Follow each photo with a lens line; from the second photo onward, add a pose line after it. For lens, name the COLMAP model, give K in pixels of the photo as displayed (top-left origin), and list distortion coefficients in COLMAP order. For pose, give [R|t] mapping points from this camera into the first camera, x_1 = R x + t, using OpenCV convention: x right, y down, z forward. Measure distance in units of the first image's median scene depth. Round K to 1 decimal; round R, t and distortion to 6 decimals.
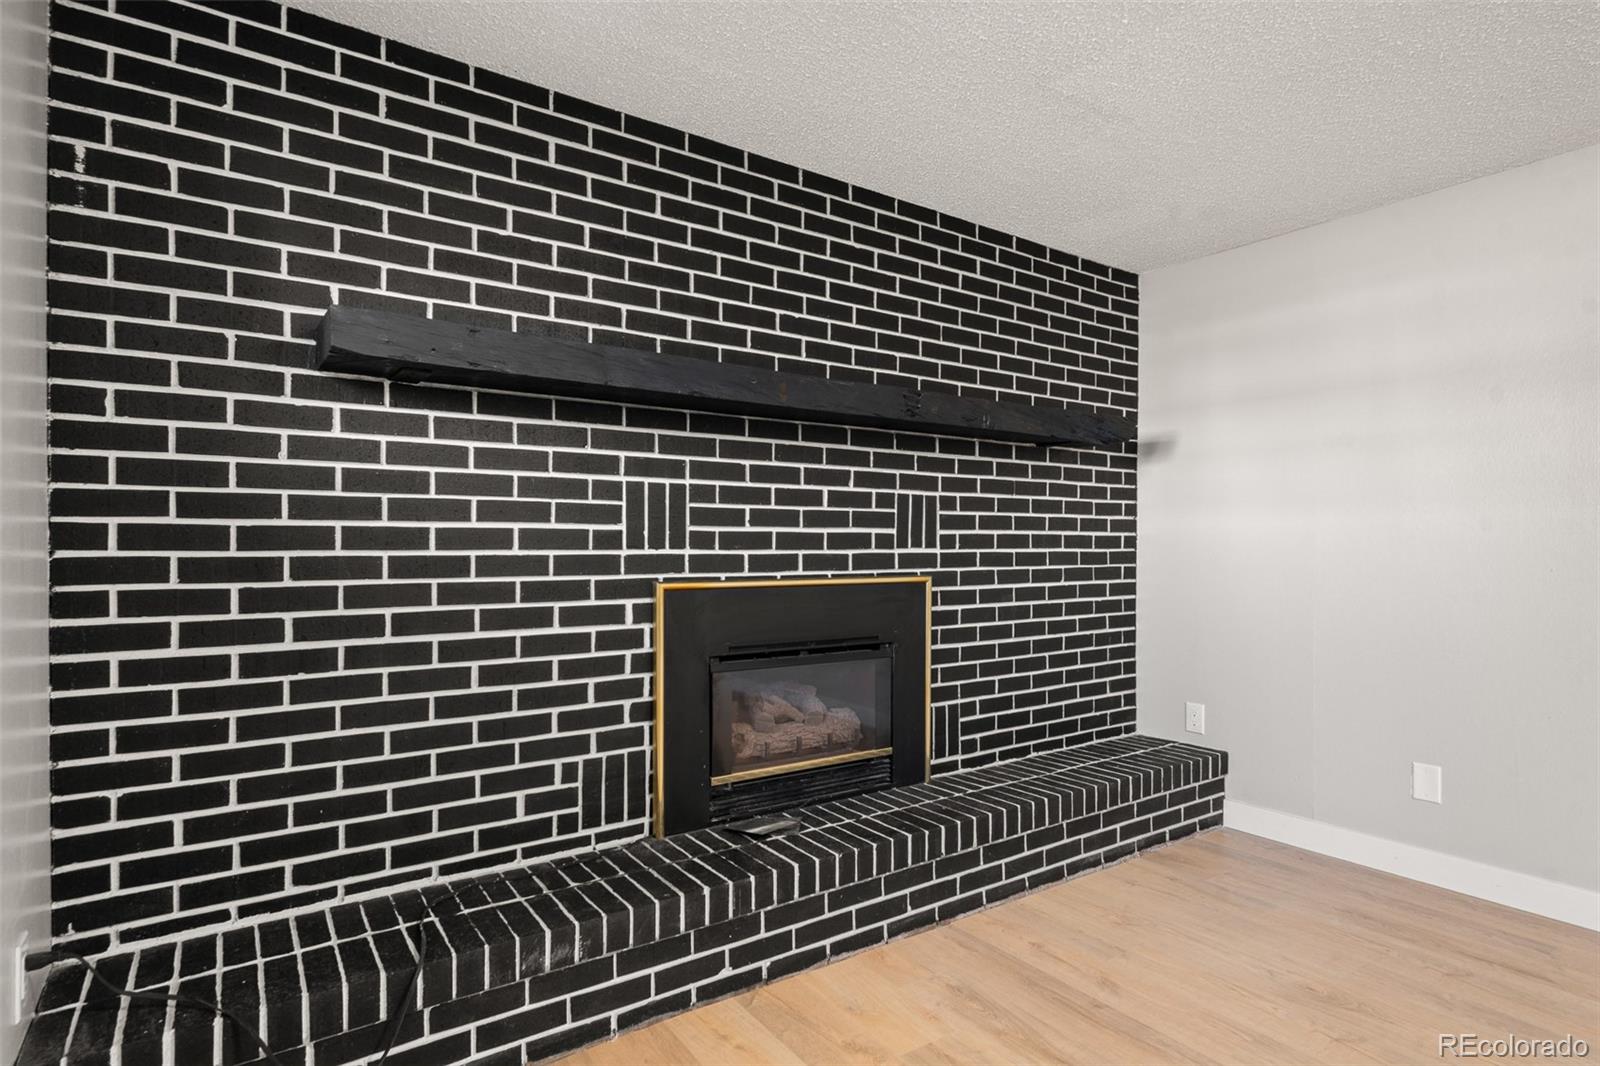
lens RADIAL K [[829.8, 0, 799.5], [0, 829.8, 535.1], [0, 0, 1]] dist [0.001568, -0.000502]
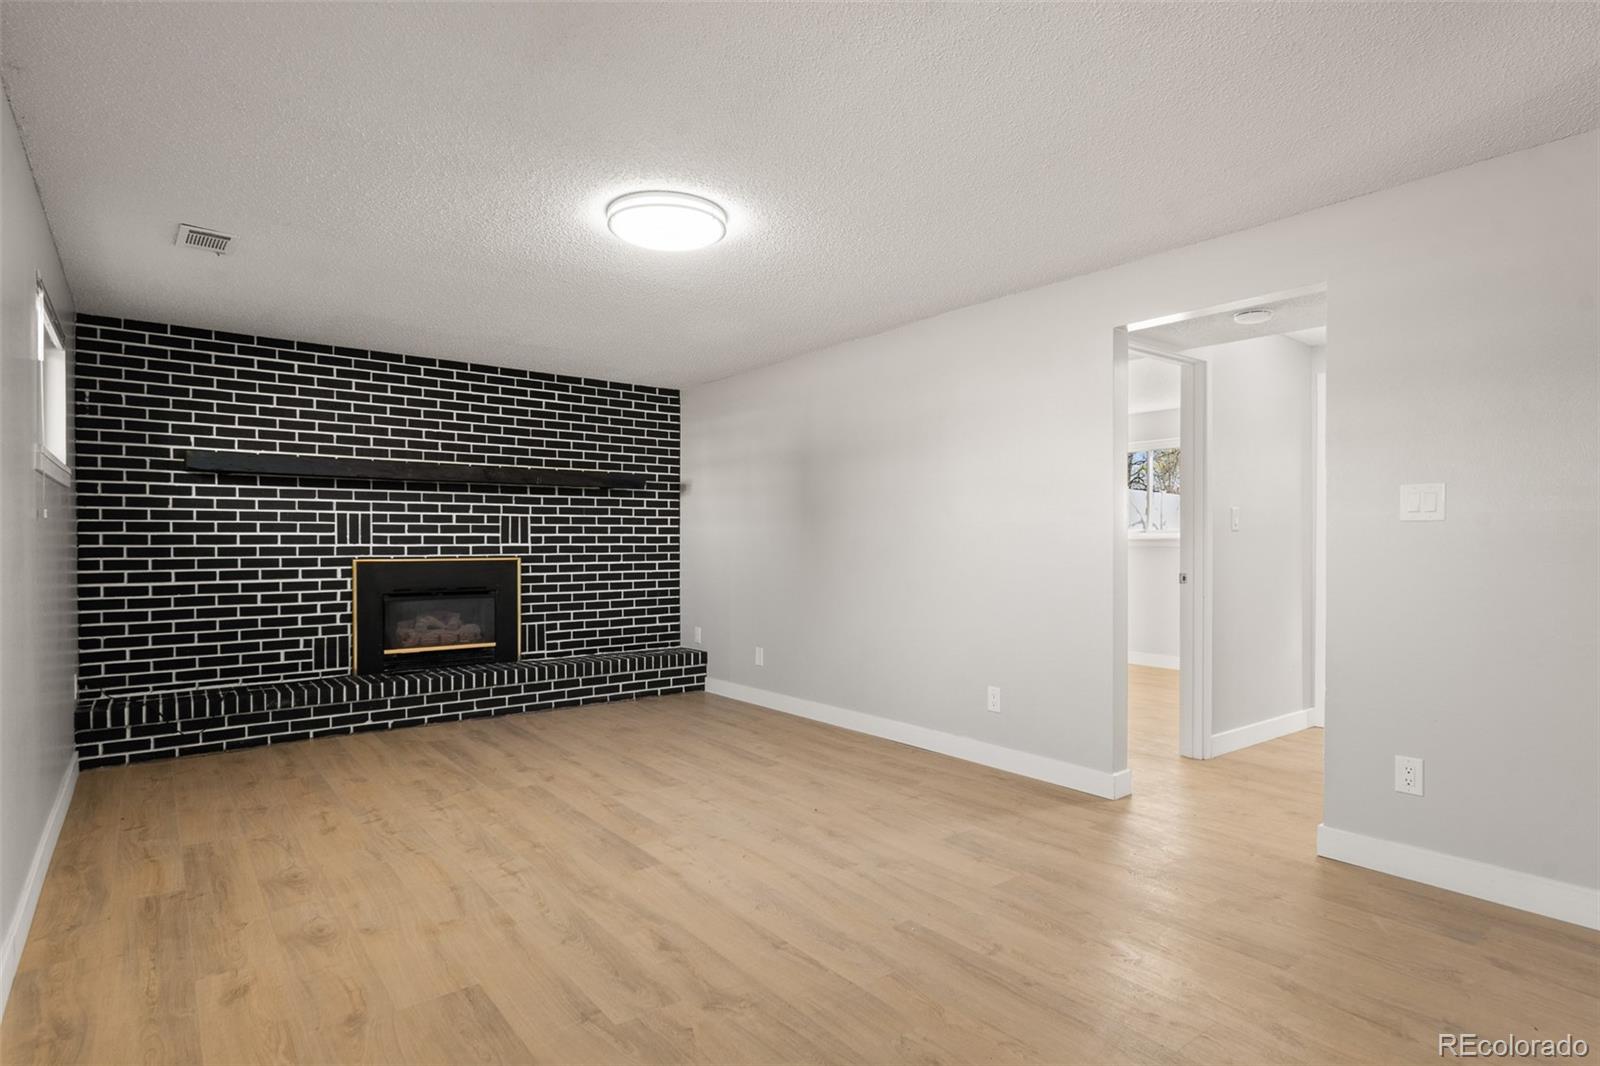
lens RADIAL K [[829.8, 0, 799.4], [0, 829.8, 539.2], [0, 0, 1]] dist [0.001568, -0.000502]
pose [[0.998398, -0.004042, 0.056431, 0.925503], [0.003673, 0.999971, 0.006638, -0.006240], [-0.056457, -0.006420, 0.998384, -1.315248]]
